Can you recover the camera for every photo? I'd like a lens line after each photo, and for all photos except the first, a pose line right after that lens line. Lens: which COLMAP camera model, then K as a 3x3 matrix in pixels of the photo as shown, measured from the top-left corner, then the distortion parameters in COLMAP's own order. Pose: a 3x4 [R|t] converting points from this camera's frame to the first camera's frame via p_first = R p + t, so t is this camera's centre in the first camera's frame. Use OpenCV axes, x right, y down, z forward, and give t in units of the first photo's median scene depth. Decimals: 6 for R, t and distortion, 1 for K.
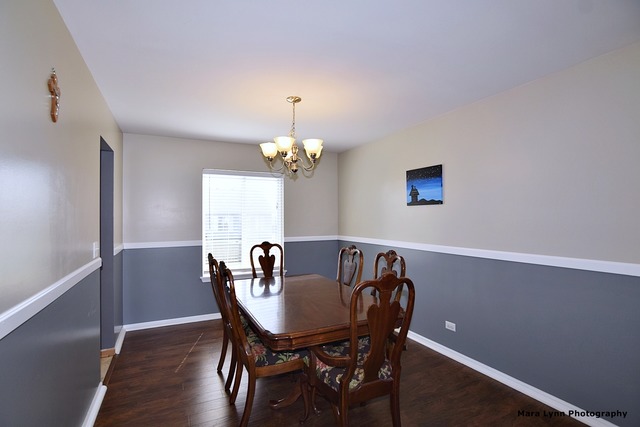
lens RADIAL K [[308.5, 0, 320.0], [0, 308.5, 213.5], [0, 0, 1]] dist [-0.024188, 0.000465]
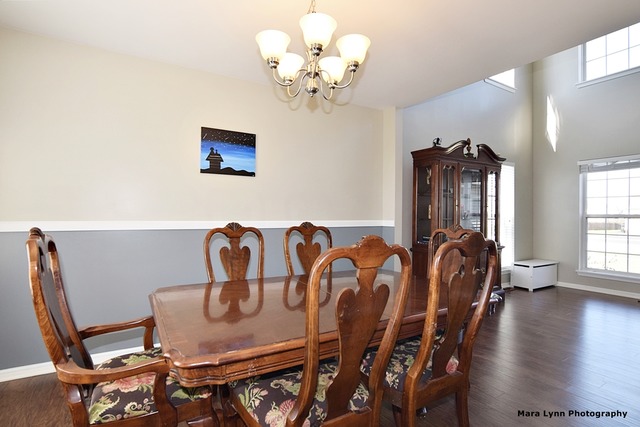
lens RADIAL K [[308.5, 0, 320.0], [0, 308.5, 213.5], [0, 0, 1]] dist [-0.024188, 0.000465]
pose [[-0.006315, 0.003978, 0.999972, -0.526142], [-0.026770, 0.999633, -0.004146, 0.078169], [-0.999622, -0.026796, -0.006206, 0.776078]]
